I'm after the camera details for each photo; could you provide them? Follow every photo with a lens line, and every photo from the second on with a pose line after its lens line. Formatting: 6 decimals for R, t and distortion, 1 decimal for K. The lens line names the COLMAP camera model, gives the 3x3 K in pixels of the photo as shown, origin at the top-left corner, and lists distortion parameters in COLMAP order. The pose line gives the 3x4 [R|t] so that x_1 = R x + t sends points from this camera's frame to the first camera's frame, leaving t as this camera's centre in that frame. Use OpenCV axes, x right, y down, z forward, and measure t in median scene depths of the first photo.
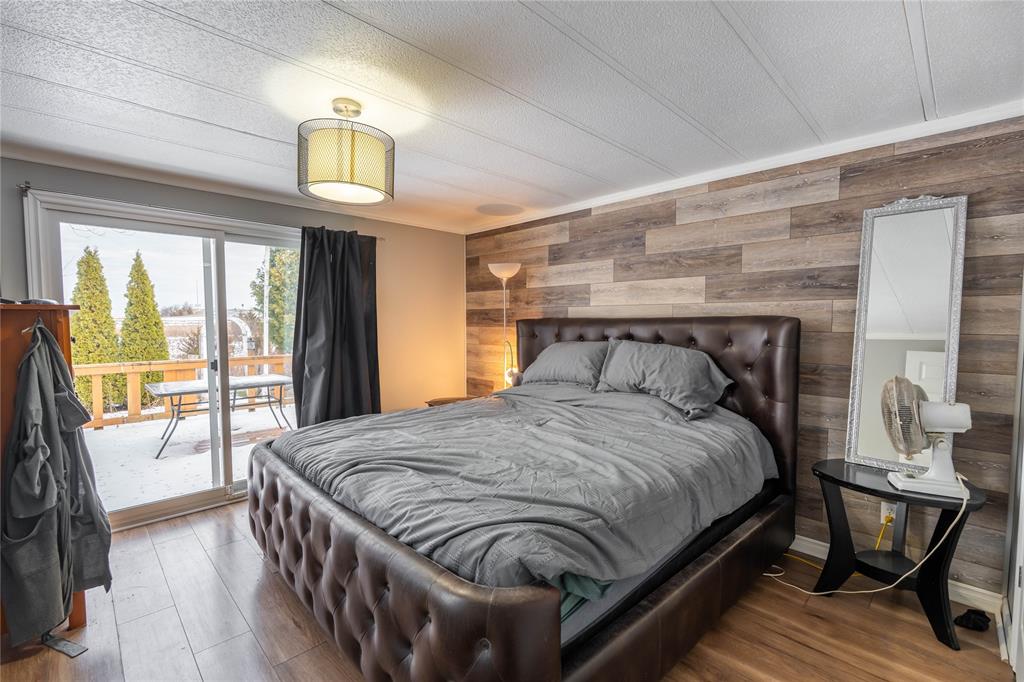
lens RADIAL K [[446.8, 0, 508.1], [0, 446.8, 344.7], [0, 0, 1]] dist [-0.000824, -0.000320]
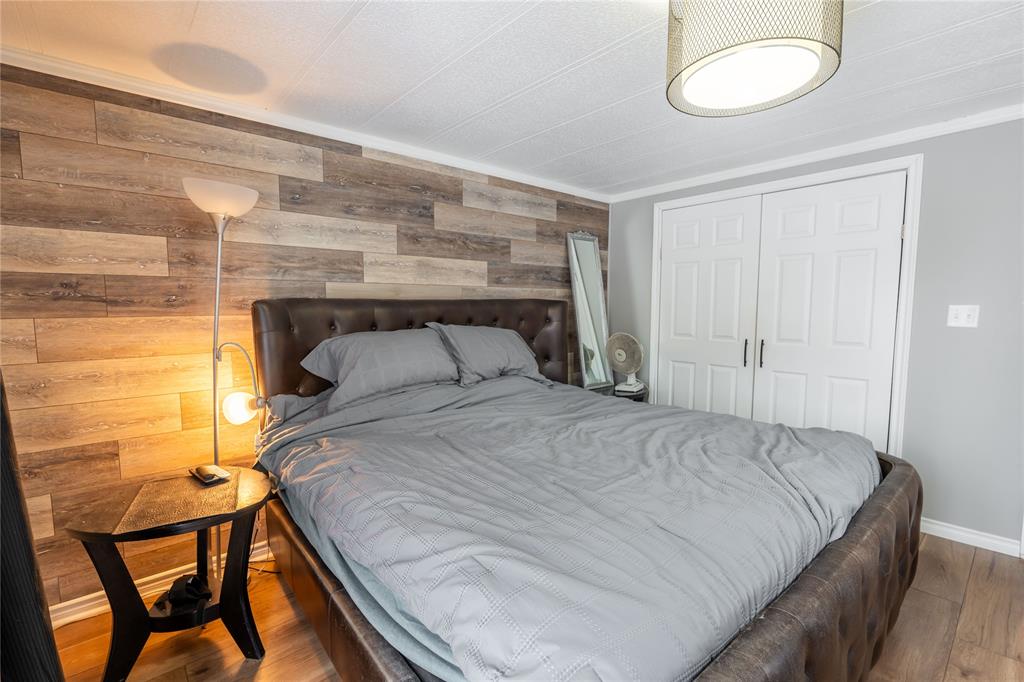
lens RADIAL K [[446.8, 0, 508.1], [0, 446.8, 344.7], [0, 0, 1]] dist [-0.000824, -0.000320]
pose [[0.077228, -0.049366, 0.995791, -0.585119], [0.092230, 0.994845, 0.042167, 0.004120], [-0.992738, 0.088585, 0.081383, 0.811597]]
